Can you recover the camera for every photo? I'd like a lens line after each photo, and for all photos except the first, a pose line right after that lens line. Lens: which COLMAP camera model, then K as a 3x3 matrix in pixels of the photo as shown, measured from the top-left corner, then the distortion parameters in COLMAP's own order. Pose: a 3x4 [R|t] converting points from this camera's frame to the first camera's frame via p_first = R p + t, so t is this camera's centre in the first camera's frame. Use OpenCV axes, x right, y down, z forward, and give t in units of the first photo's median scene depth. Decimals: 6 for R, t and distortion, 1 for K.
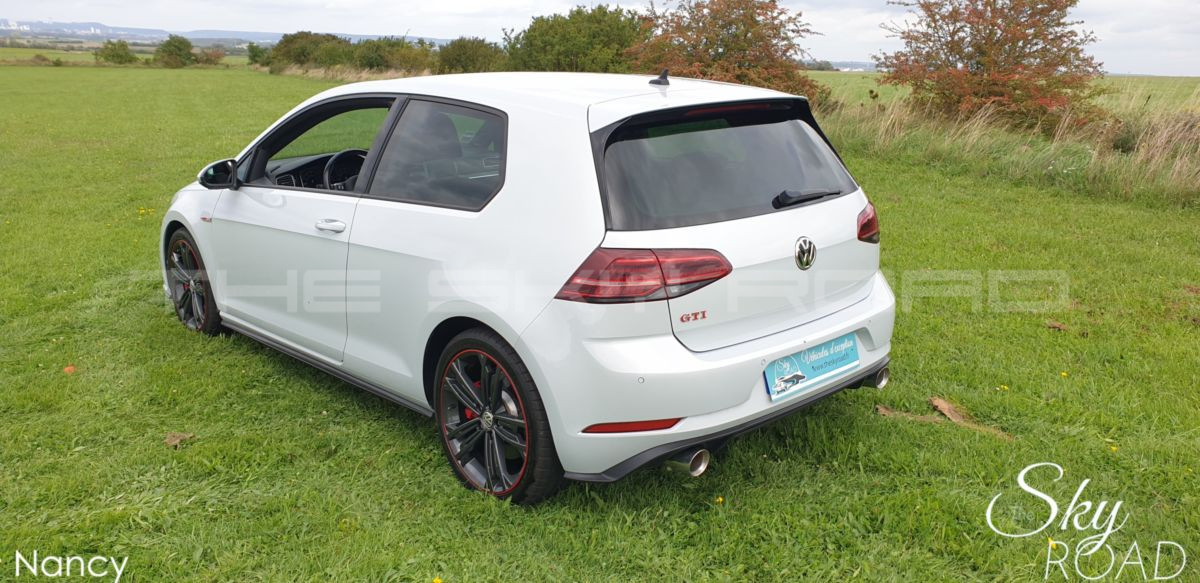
lens RADIAL K [[959.6, 0, 623.5], [0, 959.6, 286.0], [0, 0, 1]] dist [0.013724, 0.007844]
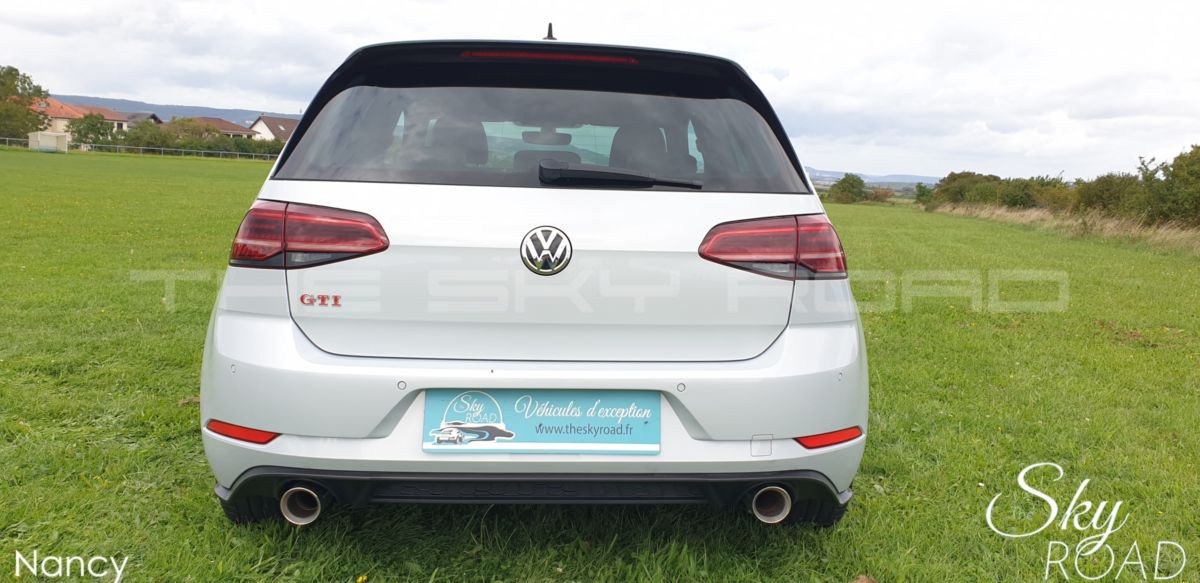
lens RADIAL K [[959.6, 0, 623.5], [0, 959.6, 286.0], [0, 0, 1]] dist [0.013724, 0.007844]
pose [[0.765369, 0.093658, -0.636740, 0.612278], [-0.188903, 0.978470, -0.083140, 0.033037], [0.615245, 0.183915, 0.766583, 0.493259]]
